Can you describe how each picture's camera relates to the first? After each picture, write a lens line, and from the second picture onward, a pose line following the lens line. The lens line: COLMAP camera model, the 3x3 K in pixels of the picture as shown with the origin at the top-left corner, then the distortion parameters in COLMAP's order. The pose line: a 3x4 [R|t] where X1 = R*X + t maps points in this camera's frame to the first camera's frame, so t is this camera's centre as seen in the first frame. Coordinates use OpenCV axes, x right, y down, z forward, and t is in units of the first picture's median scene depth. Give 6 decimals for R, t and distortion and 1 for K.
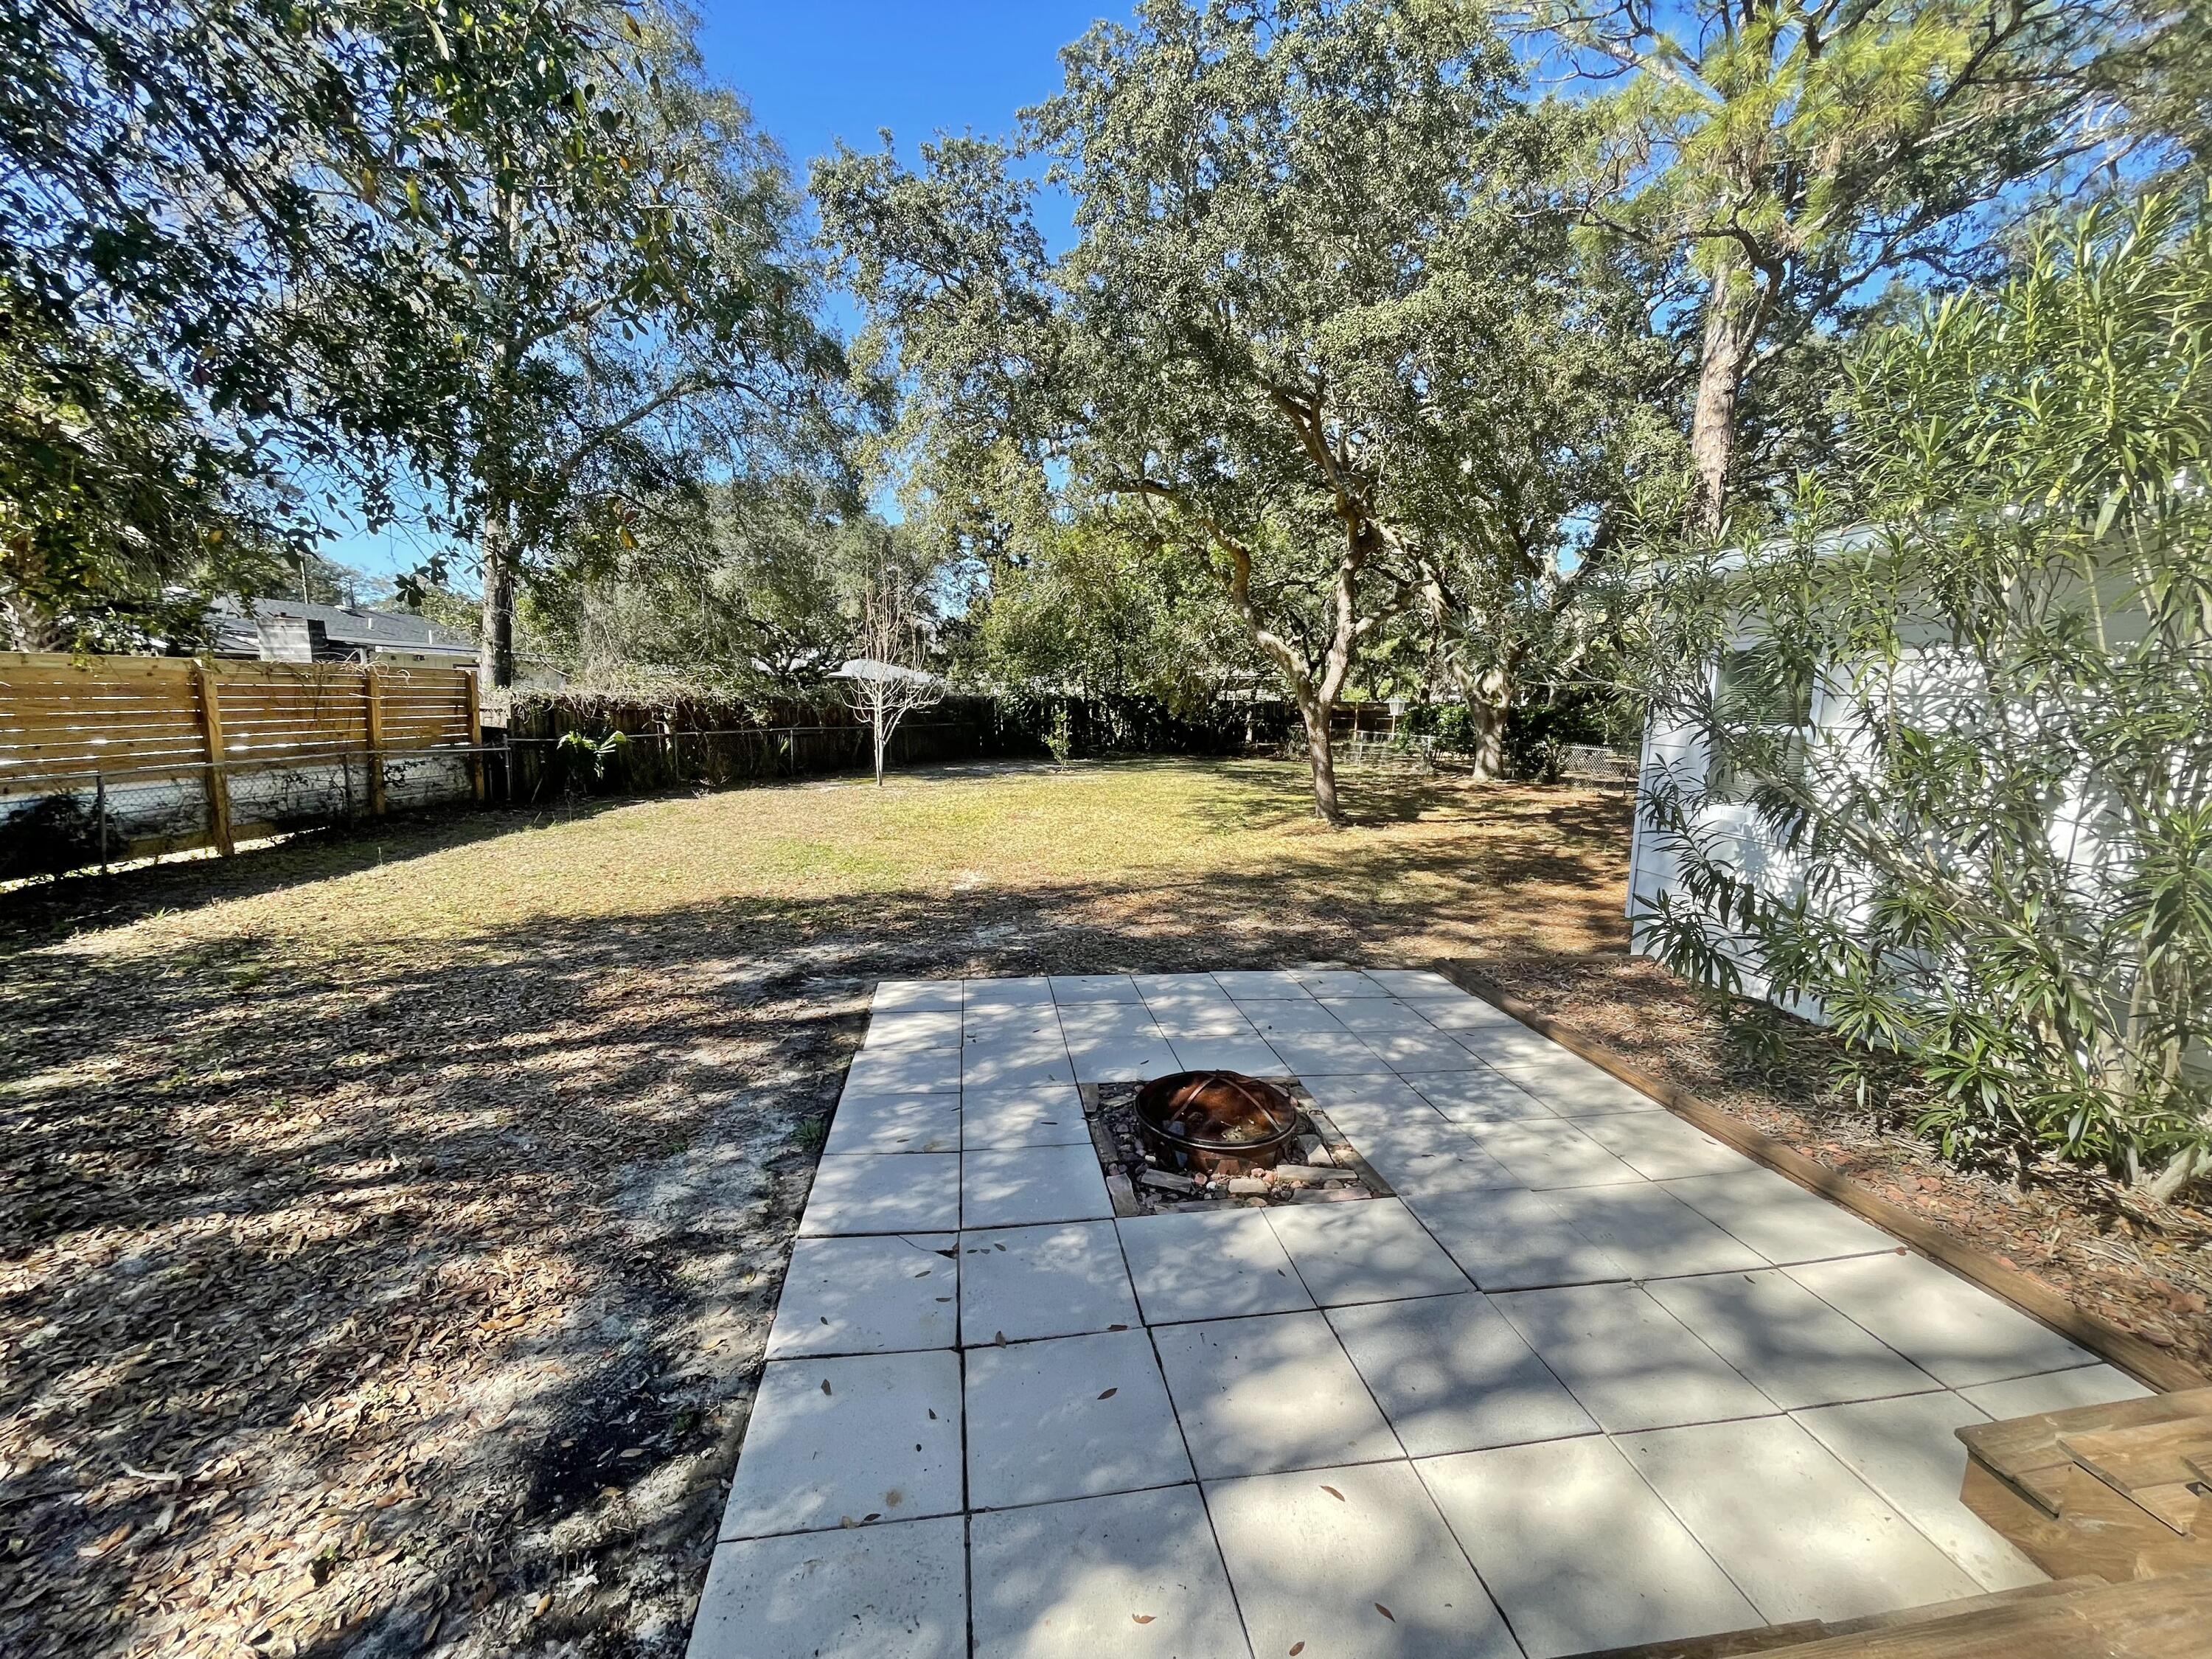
lens RADIAL K [[884.7, 0, 1106.0], [0, 884.7, 829.5], [0, 0, 1]] dist [-0.000165, -0.000195]
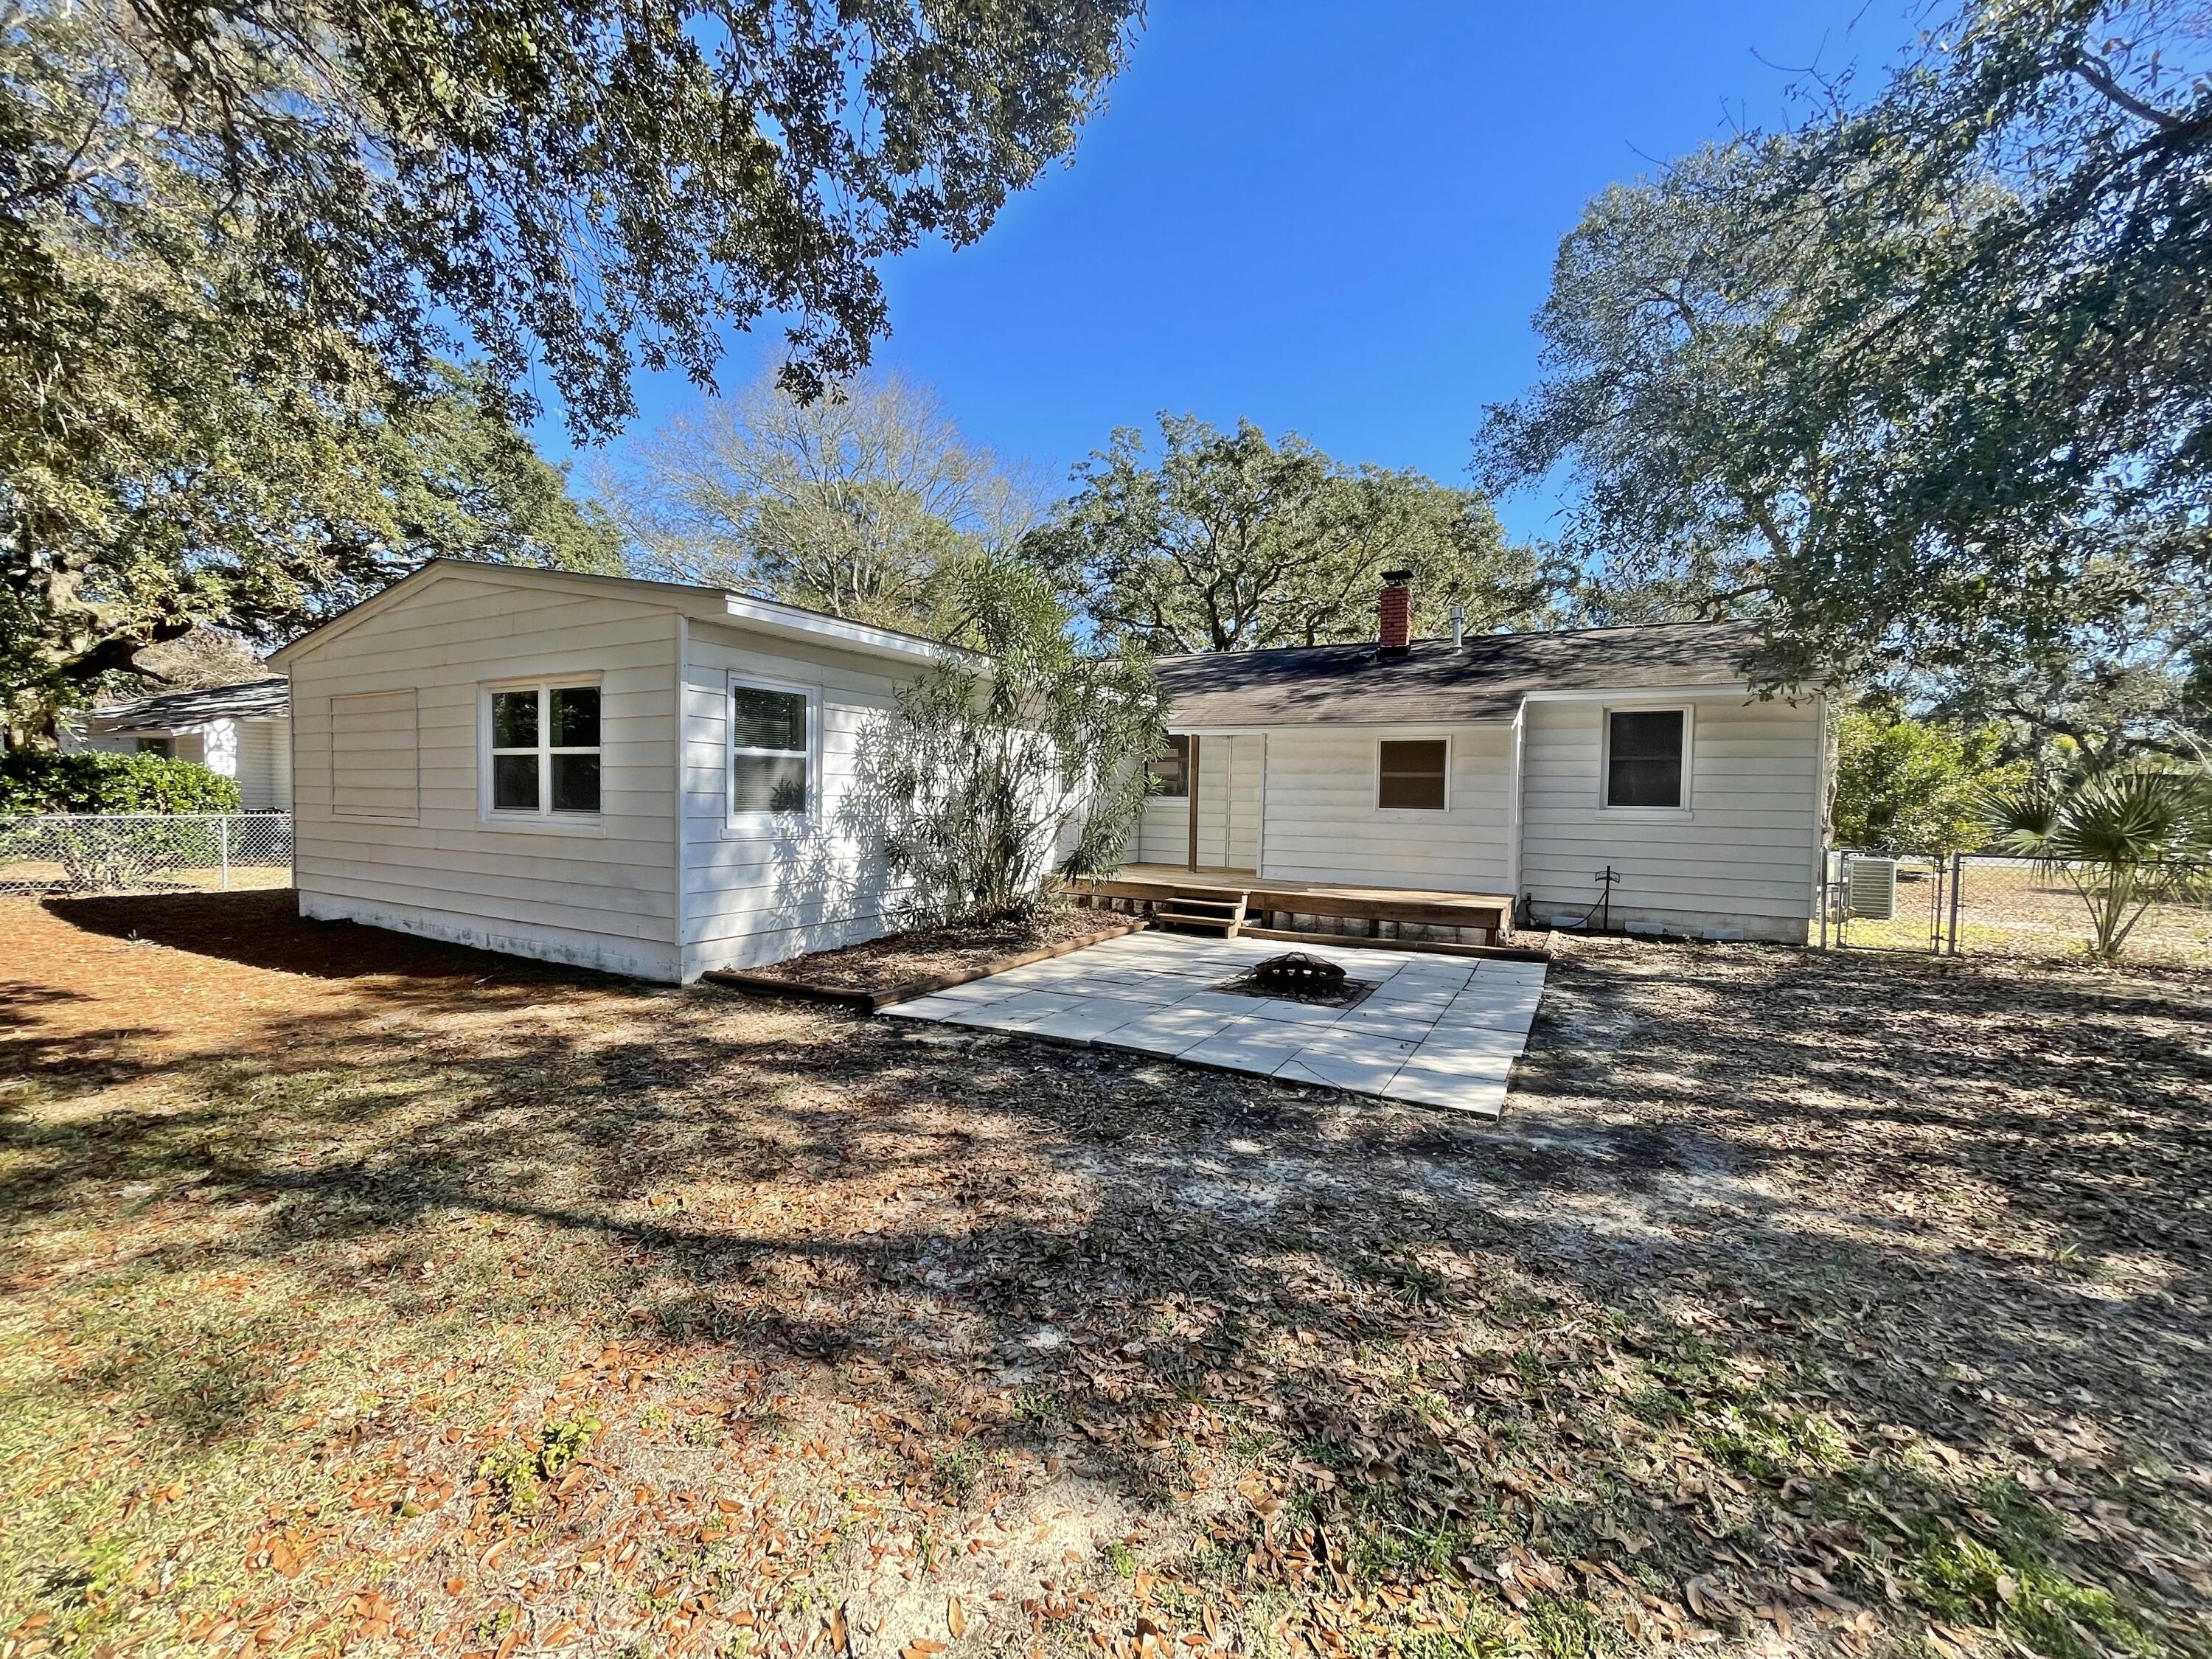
lens RADIAL K [[884.7, 0, 1106.0], [0, 884.7, 829.5], [0, 0, 1]] dist [-0.000165, -0.000195]
pose [[-0.785002, -0.069134, 0.615623, -0.454408], [0.043997, 0.985022, 0.166720, -0.203346], [-0.617928, 0.157961, -0.770203, 1.799634]]
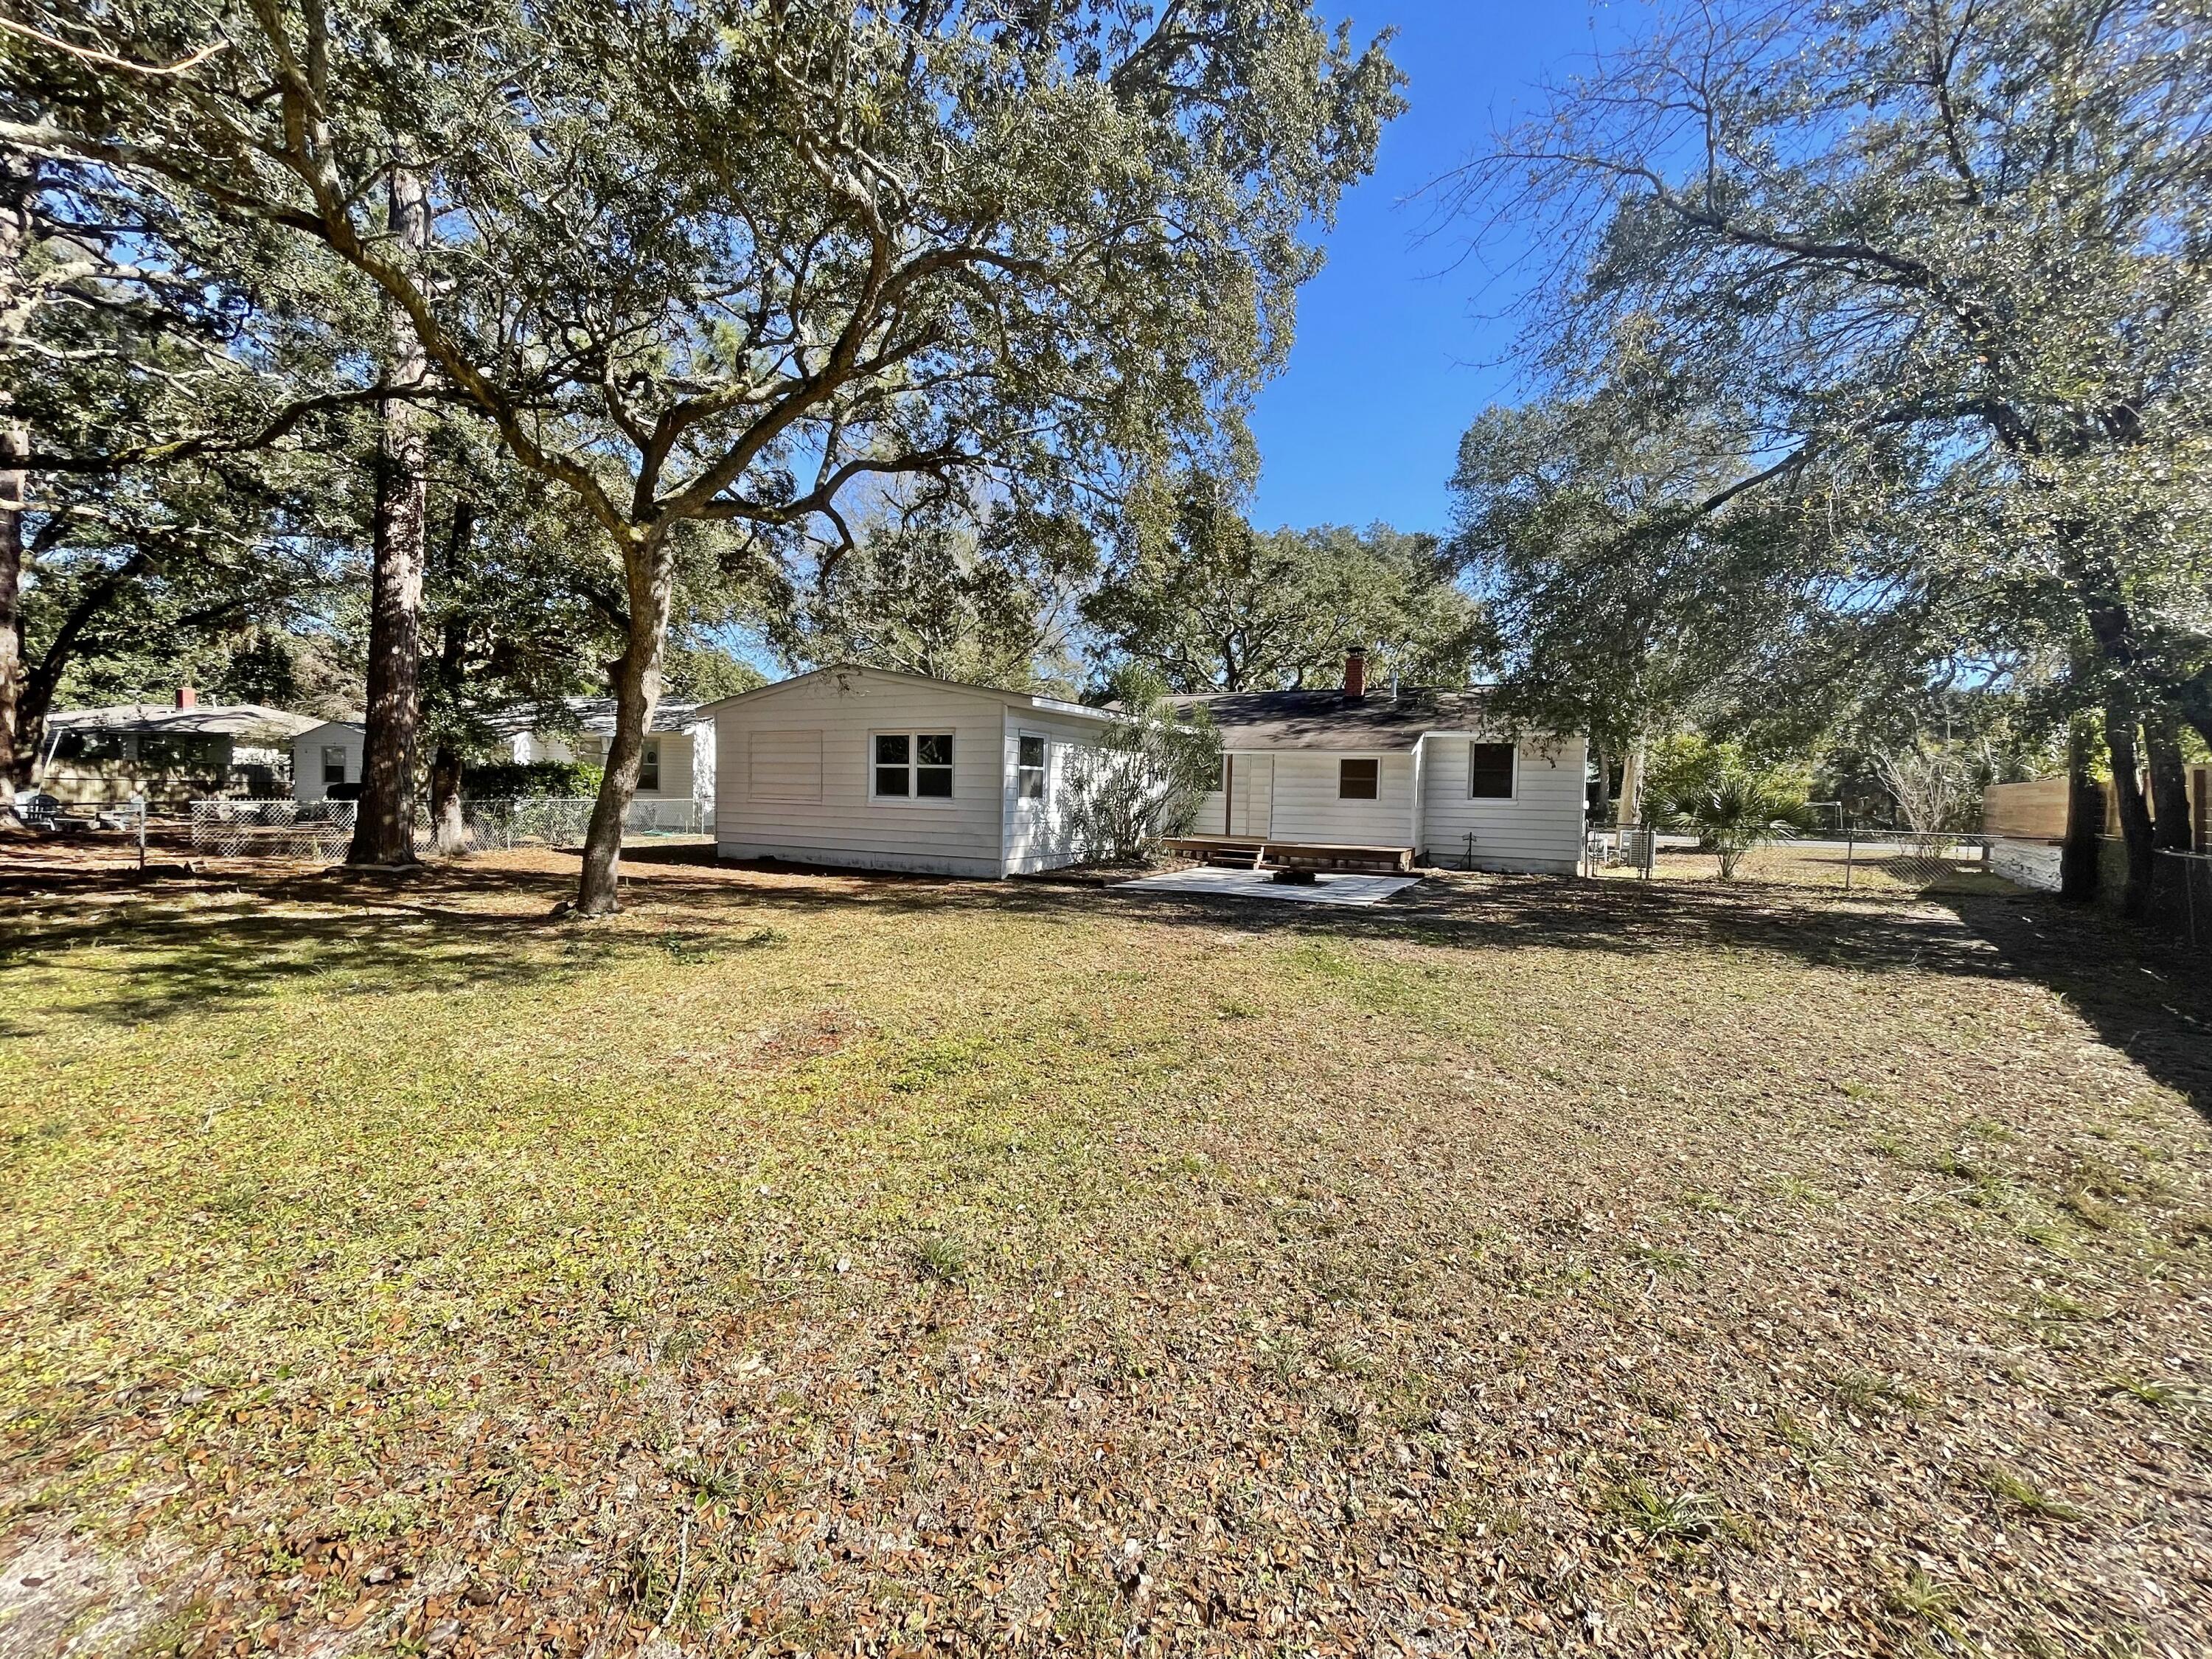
lens RADIAL K [[884.7, 0, 1106.0], [0, 884.7, 829.5], [0, 0, 1]] dist [-0.000165, -0.000195]
pose [[-0.795585, -0.079450, 0.600610, -1.049364], [0.036312, 0.983328, 0.178177, -0.411876], [-0.604753, 0.163564, -0.779436, 3.099826]]
